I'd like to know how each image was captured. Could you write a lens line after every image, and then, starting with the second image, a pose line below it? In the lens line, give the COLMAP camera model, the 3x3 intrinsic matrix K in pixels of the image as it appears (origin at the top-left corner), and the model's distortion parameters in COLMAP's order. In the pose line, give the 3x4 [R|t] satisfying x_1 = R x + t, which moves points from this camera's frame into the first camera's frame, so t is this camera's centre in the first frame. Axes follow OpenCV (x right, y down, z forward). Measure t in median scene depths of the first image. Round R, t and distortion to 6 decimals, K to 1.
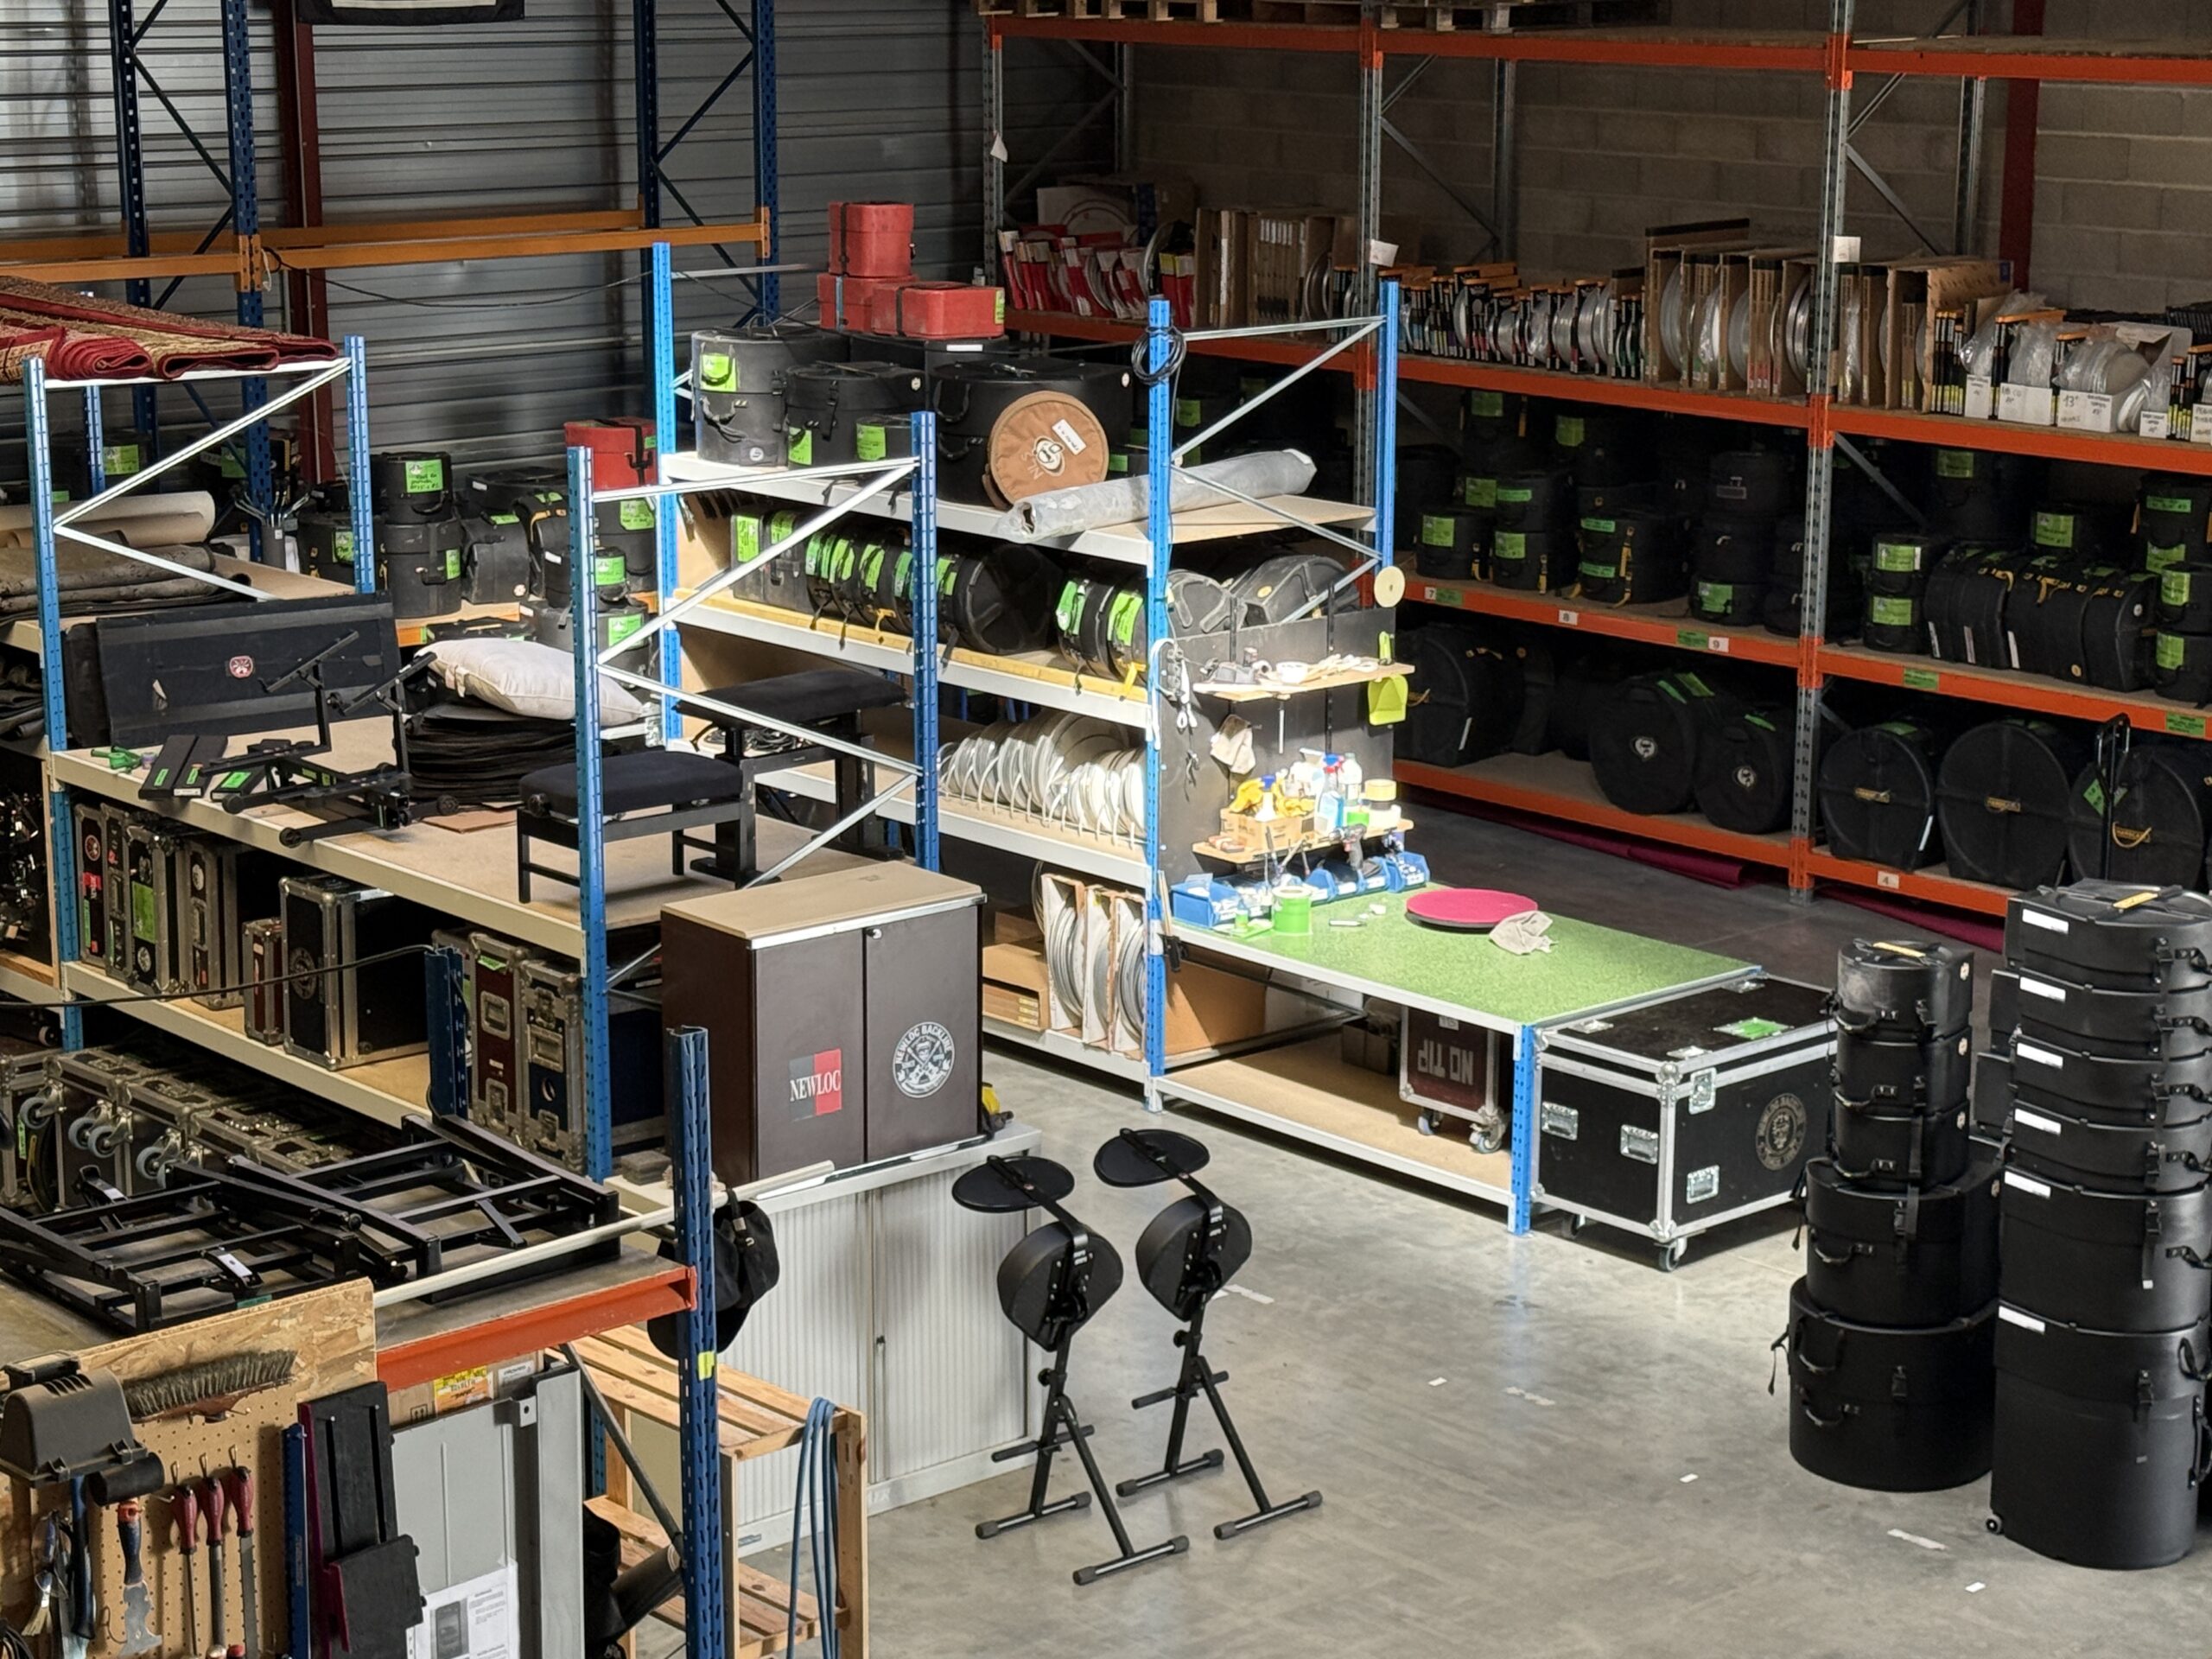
lens RADIAL K [[4149.5, 0, 1119.8], [0, 4149.5, 844.0], [0, 0, 1]] dist [0.140379, 0.000000]
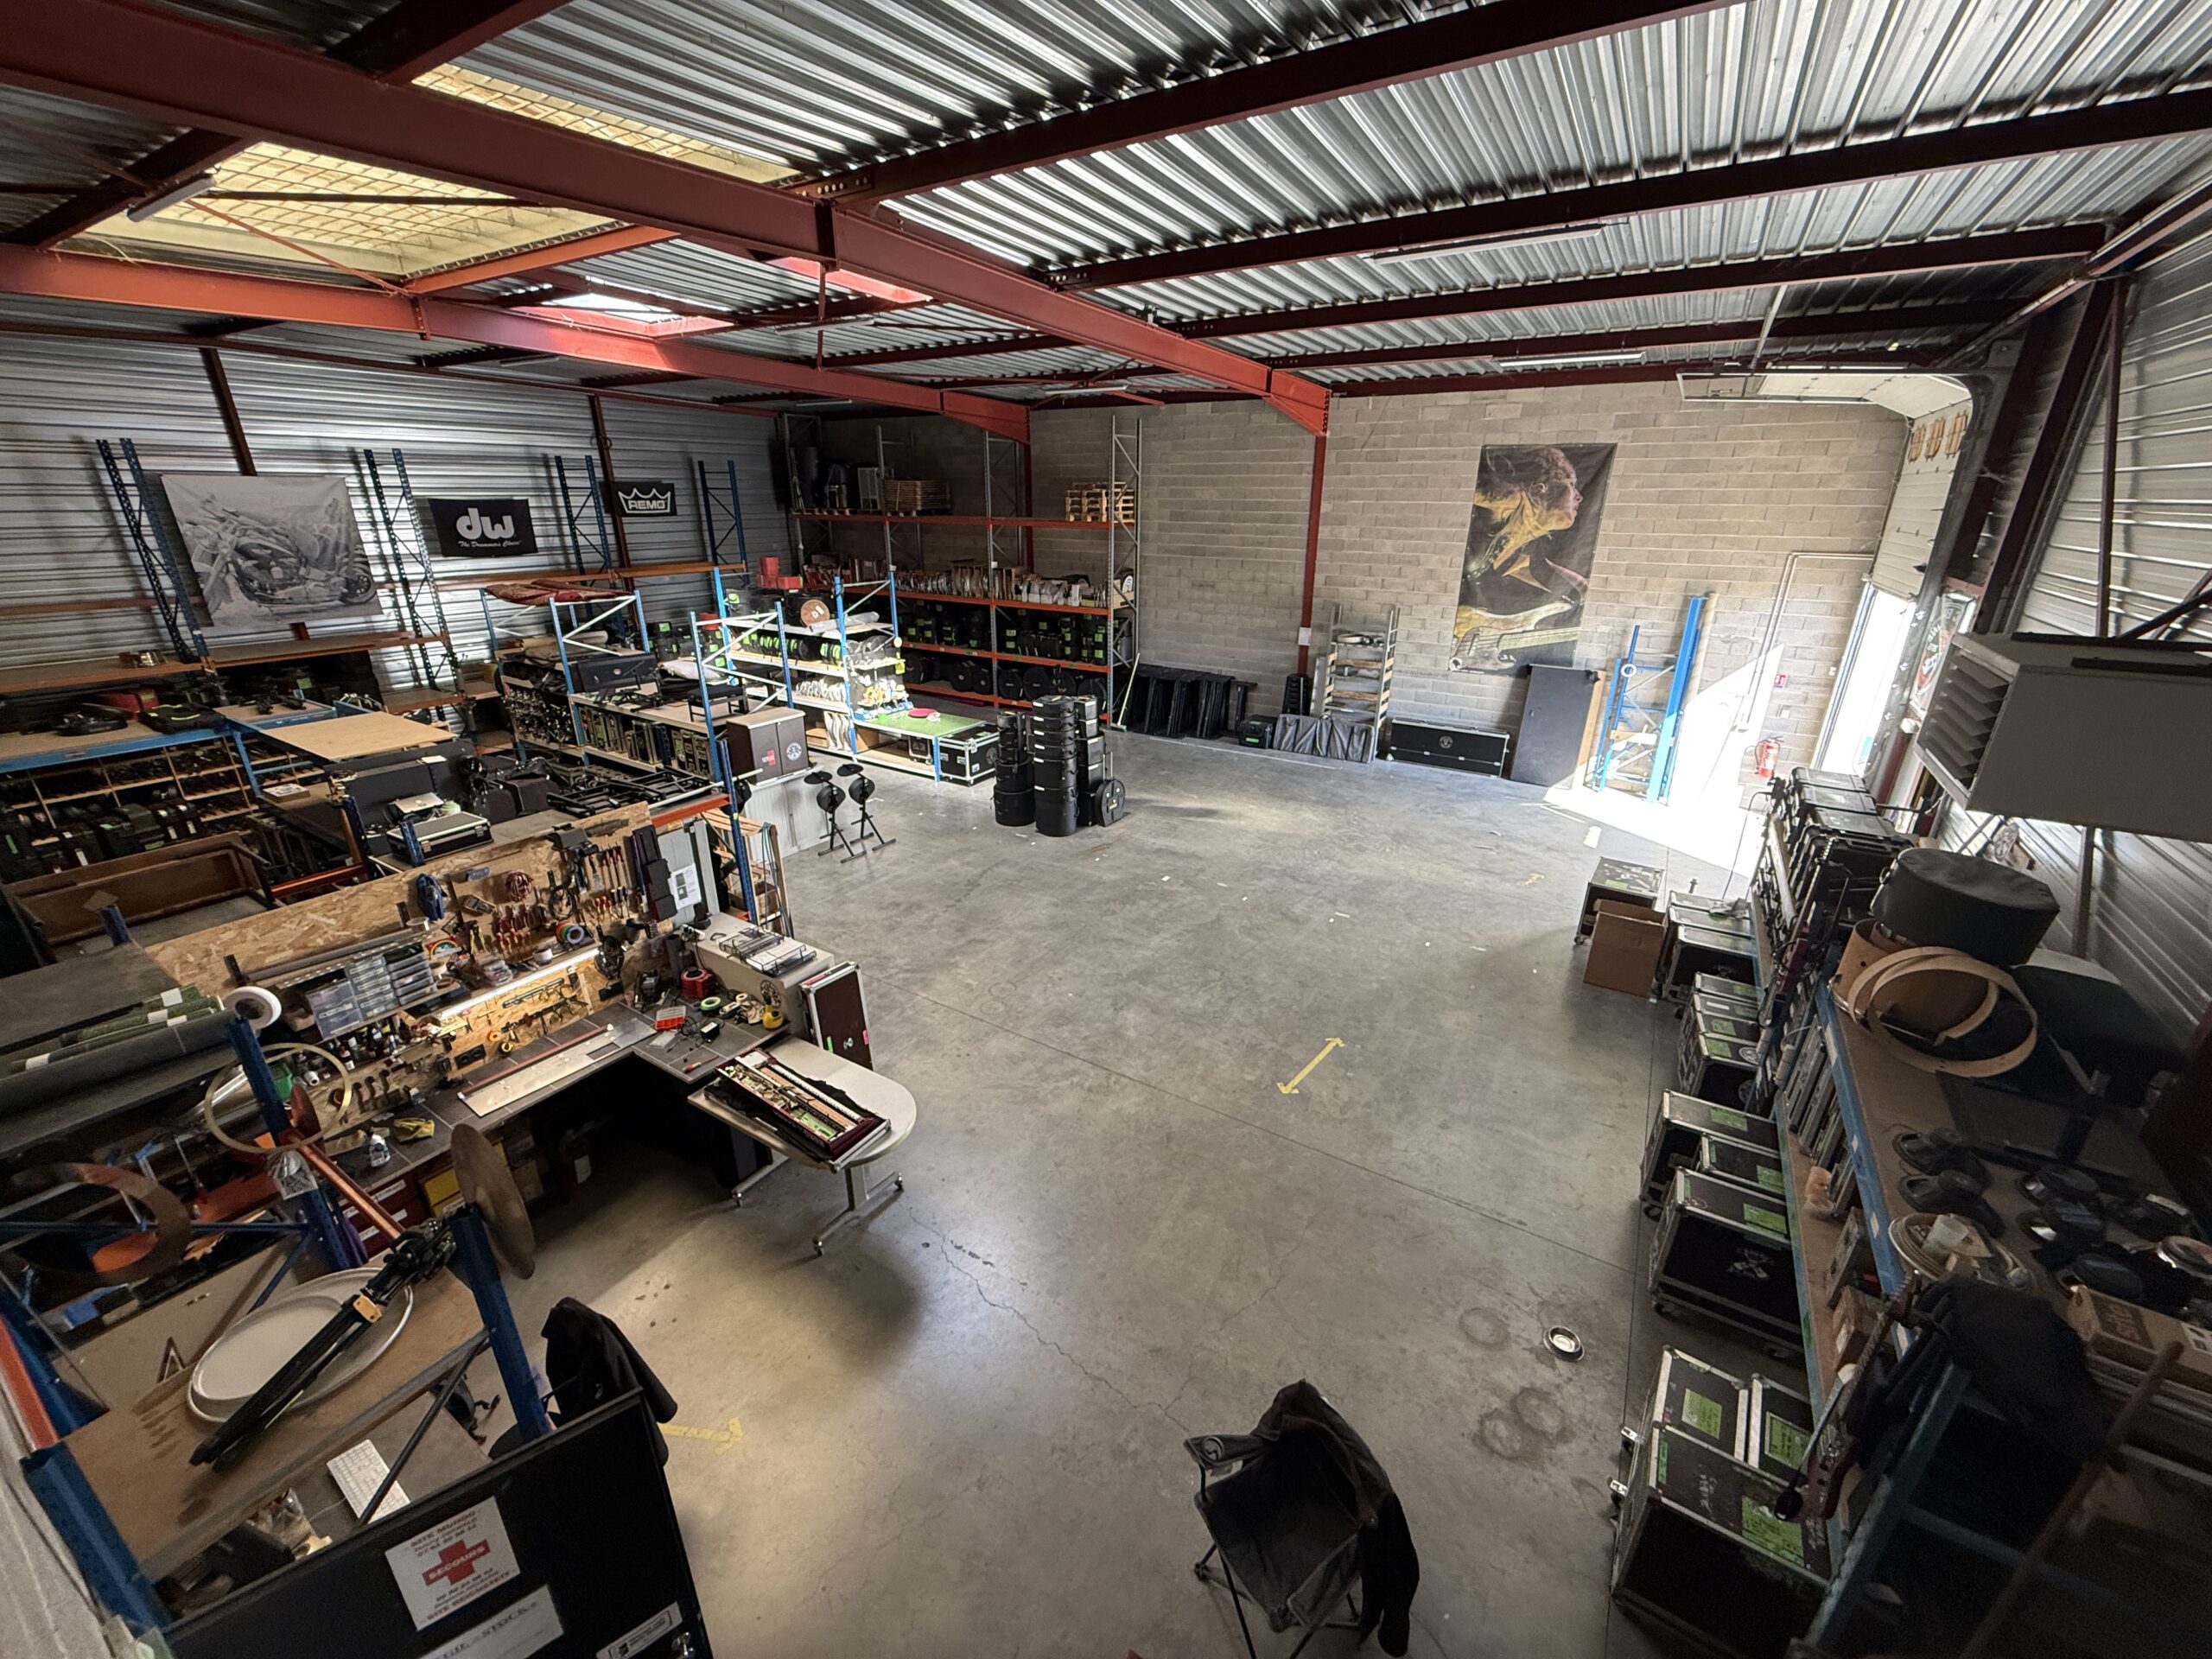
lens RADIAL K [[885.7, 0, 1110.4], [0, 885.7, 833.8], [0, 0, 1]] dist [-0.000169, -0.000424]
pose [[0.960672, -0.096831, 0.260257, 0.017720], [0.058469, 0.986756, 0.151309, 0.011866], [-0.271462, -0.130141, 0.953610, -0.003746]]
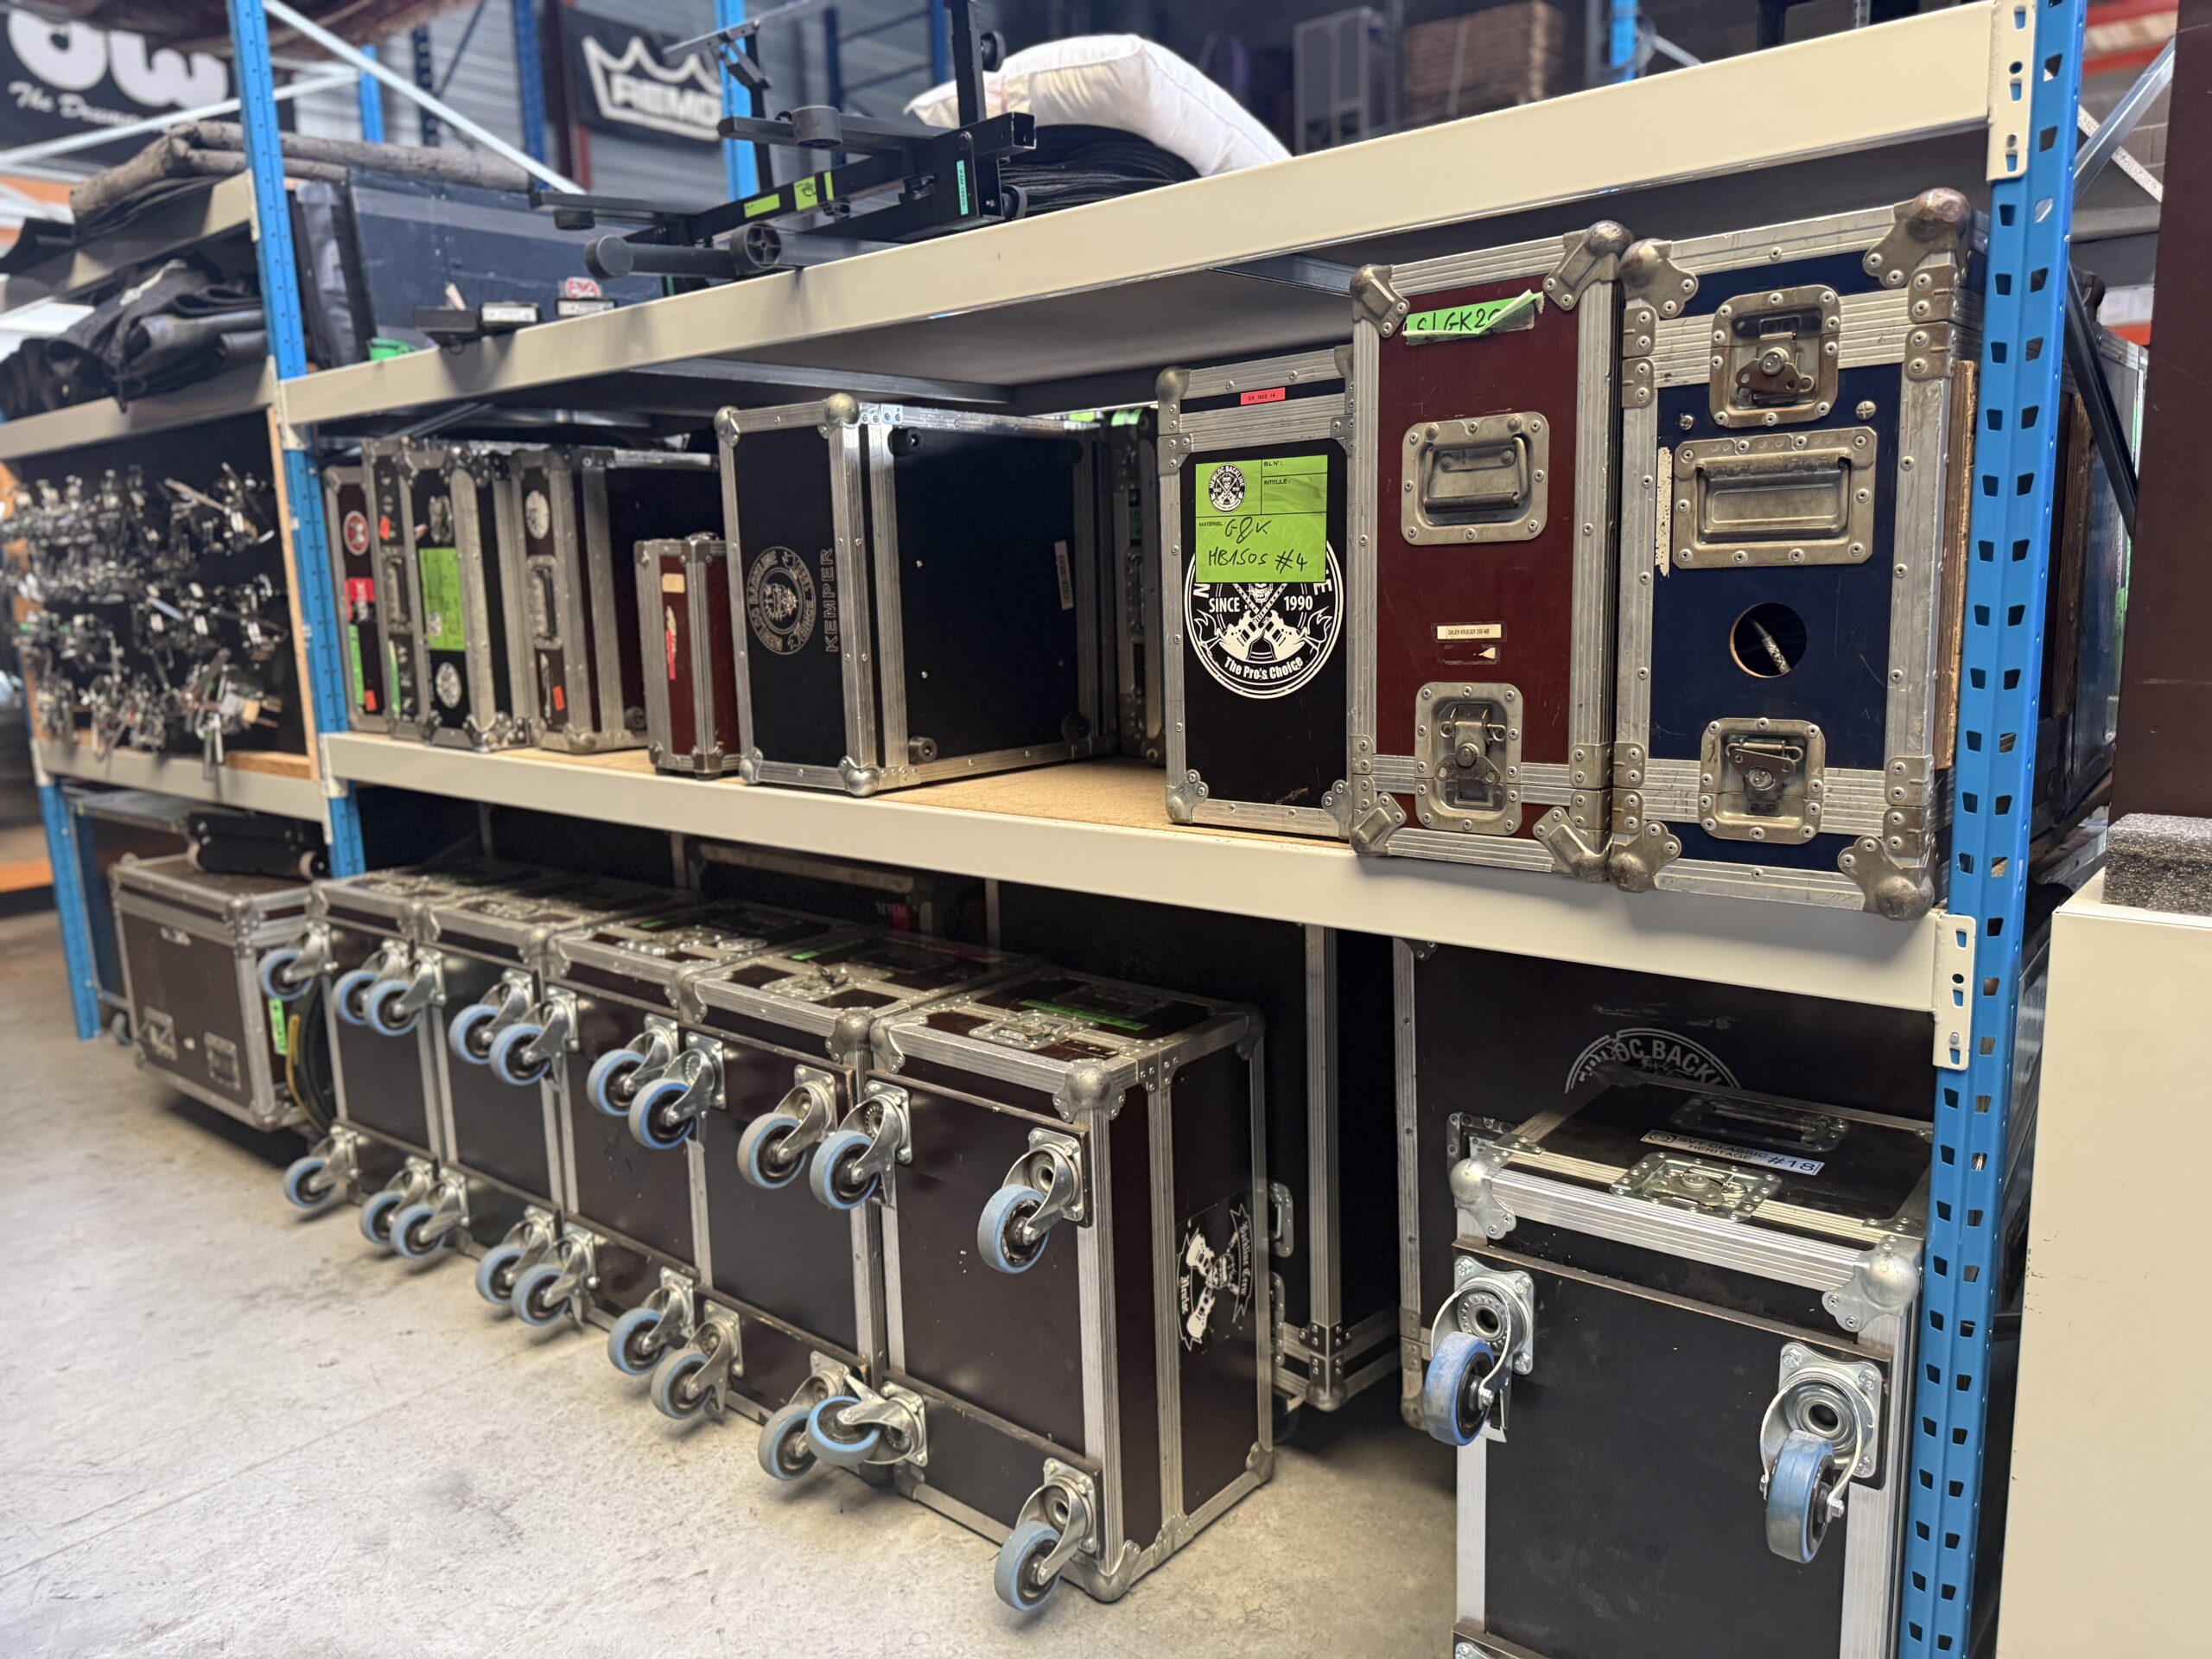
lens RADIAL K [[1573.8, 0, 1090.5], [0, 1573.8, 842.5], [0, 0, 1]] dist [0.056661, -0.062150]
pose [[0.989388, -0.060543, 0.132085, -0.163623], [0.067287, 0.996617, -0.047197, 0.060967], [-0.128780, 0.055584, 0.990114, 0.719069]]
